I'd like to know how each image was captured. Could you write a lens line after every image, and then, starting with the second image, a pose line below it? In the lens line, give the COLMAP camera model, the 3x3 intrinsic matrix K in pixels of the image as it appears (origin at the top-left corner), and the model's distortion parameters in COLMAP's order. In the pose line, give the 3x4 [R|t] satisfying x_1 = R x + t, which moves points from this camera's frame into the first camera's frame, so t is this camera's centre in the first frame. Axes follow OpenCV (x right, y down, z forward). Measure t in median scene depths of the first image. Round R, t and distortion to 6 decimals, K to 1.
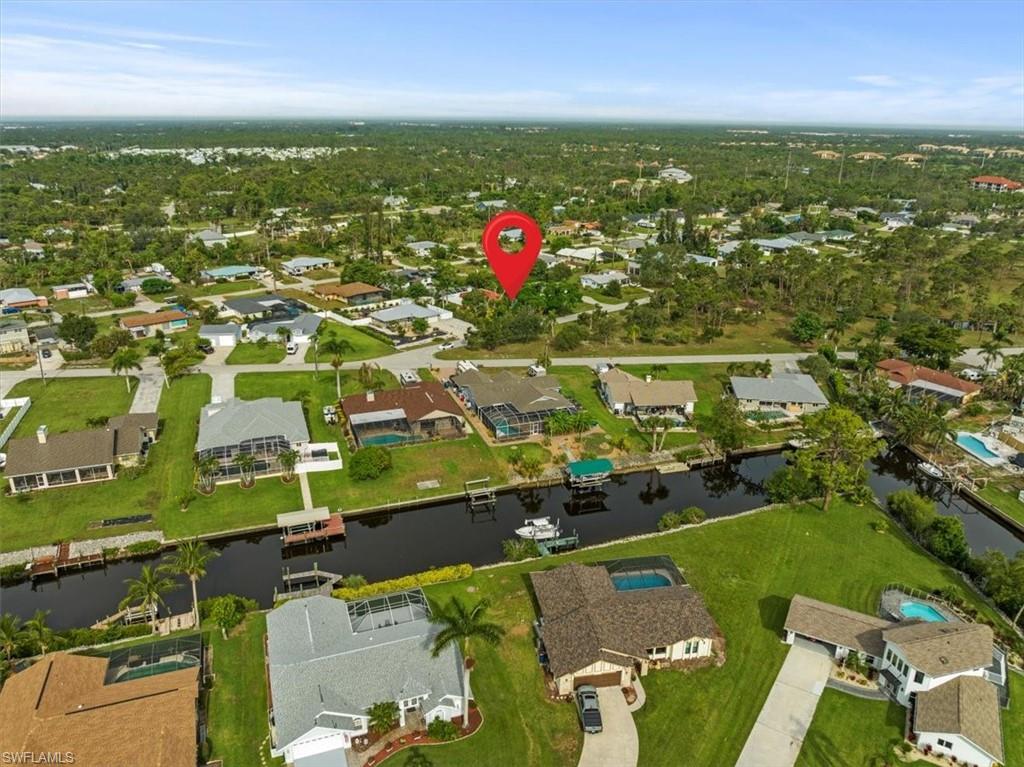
lens RADIAL K [[711.0, 0, 512.0], [0, 711.0, 383.5], [0, 0, 1]] dist [-0.053439, 0.003298]
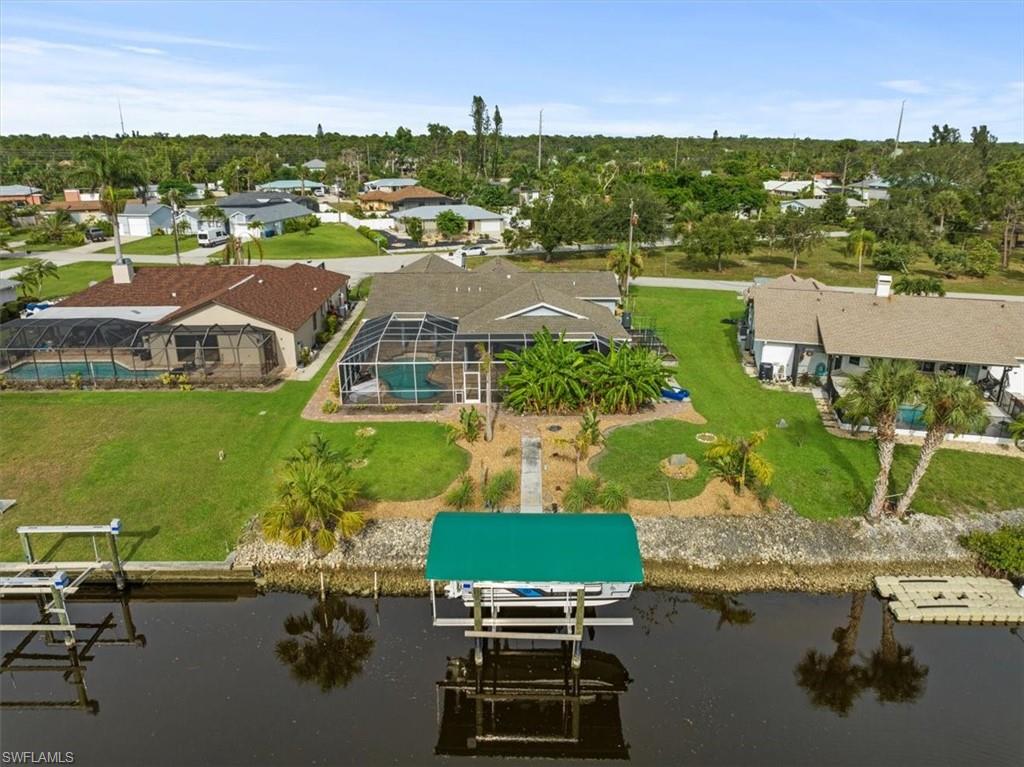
lens RADIAL K [[711.0, 0, 512.0], [0, 711.0, 383.5], [0, 0, 1]] dist [-0.053439, 0.003298]
pose [[0.949414, 0.096005, -0.298991, 0.144283], [-0.102744, 0.994684, -0.006863, 0.063760], [0.296743, 0.037236, 0.954231, 0.709186]]
